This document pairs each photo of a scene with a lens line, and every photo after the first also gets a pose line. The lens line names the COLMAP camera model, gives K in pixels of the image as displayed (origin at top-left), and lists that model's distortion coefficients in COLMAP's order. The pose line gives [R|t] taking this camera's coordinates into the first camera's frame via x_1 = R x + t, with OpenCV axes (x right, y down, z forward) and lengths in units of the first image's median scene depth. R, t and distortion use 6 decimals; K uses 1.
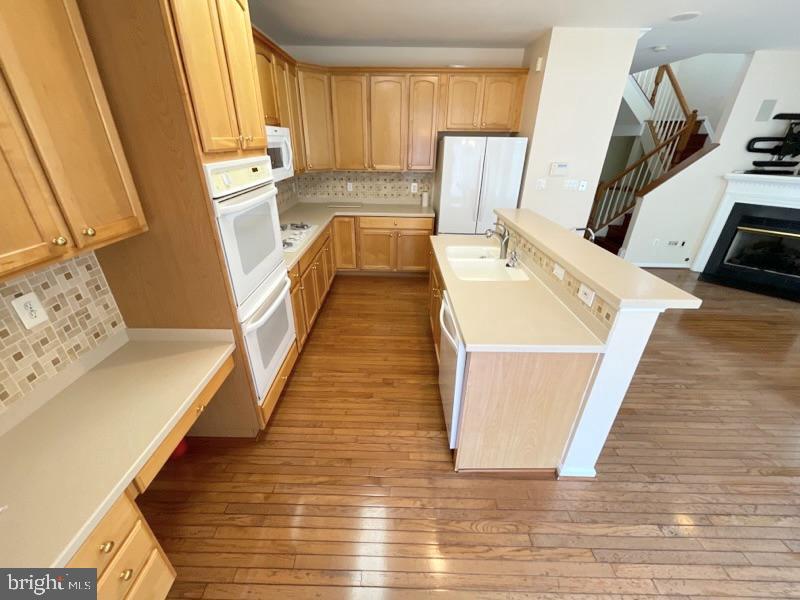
lens RADIAL K [[323.8, 0, 399.4], [0, 323.8, 304.8], [0, 0, 1]] dist [-0.008460, -0.001445]
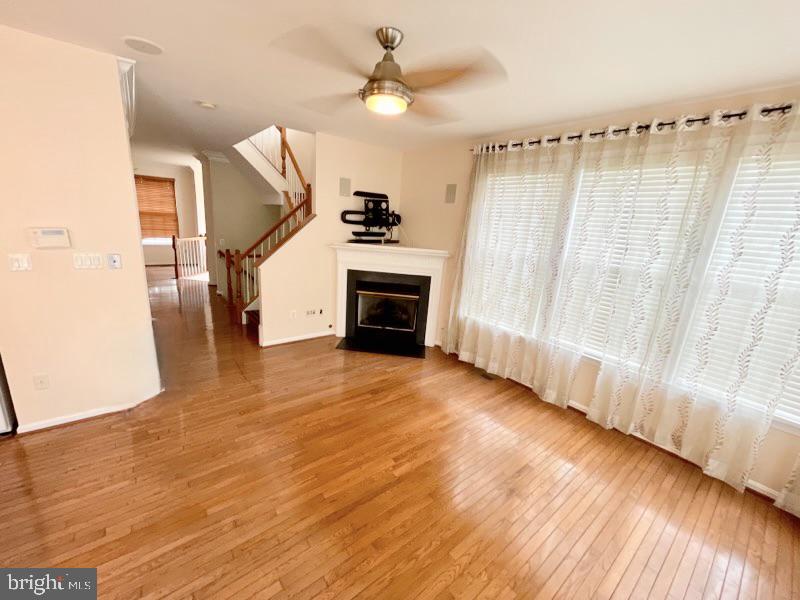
lens RADIAL K [[323.8, 0, 401.1], [0, 323.8, 305.2], [0, 0, 1]] dist [-0.008460, -0.001445]
pose [[0.758249, -0.118865, 0.641038, 0.503993], [0.234761, 0.967063, -0.098367, -0.064046], [-0.608232, 0.225077, 0.761180, 0.124403]]
